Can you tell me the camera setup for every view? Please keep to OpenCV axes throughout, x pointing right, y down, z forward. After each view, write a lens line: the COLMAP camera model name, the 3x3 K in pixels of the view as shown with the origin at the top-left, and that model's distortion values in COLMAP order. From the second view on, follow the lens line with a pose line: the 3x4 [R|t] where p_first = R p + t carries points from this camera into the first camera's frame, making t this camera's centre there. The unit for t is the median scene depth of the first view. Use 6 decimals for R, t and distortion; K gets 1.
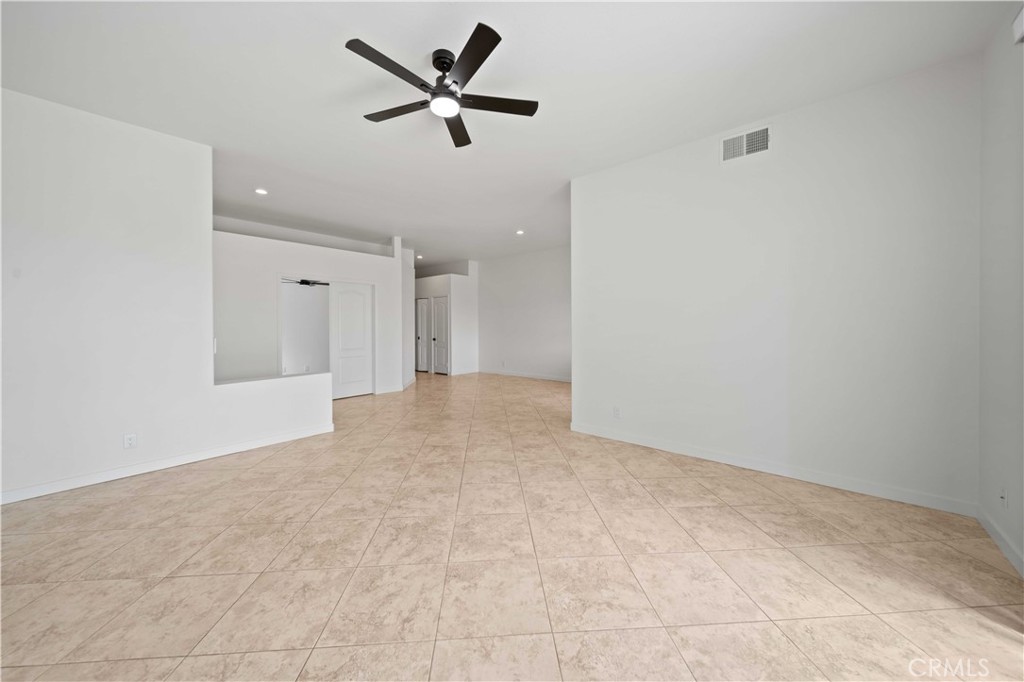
lens RADIAL K [[360.0, 0, 513.8], [0, 360.0, 334.9], [0, 0, 1]] dist [-0.006066, -0.000157]
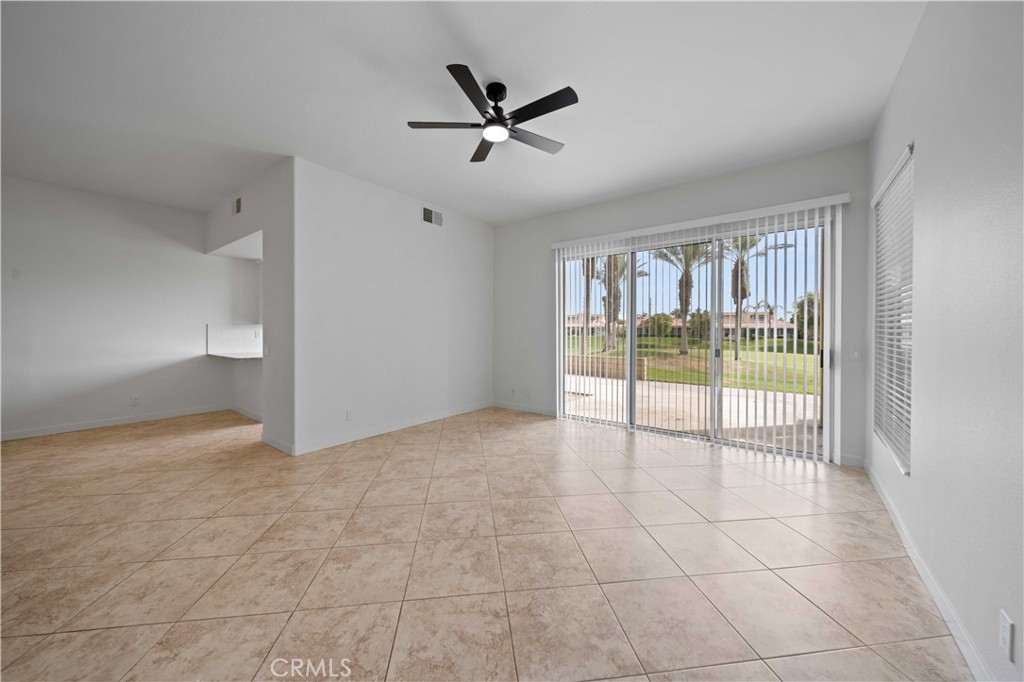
lens RADIAL K [[360.0, 0, 511.7], [0, 360.0, 335.4], [0, 0, 1]] dist [-0.006066, -0.000157]
pose [[-0.052318, -0.011750, 0.998561, -1.088109], [0.024867, 0.999605, 0.013065, -0.019628], [-0.998321, 0.025515, -0.052005, 0.835289]]
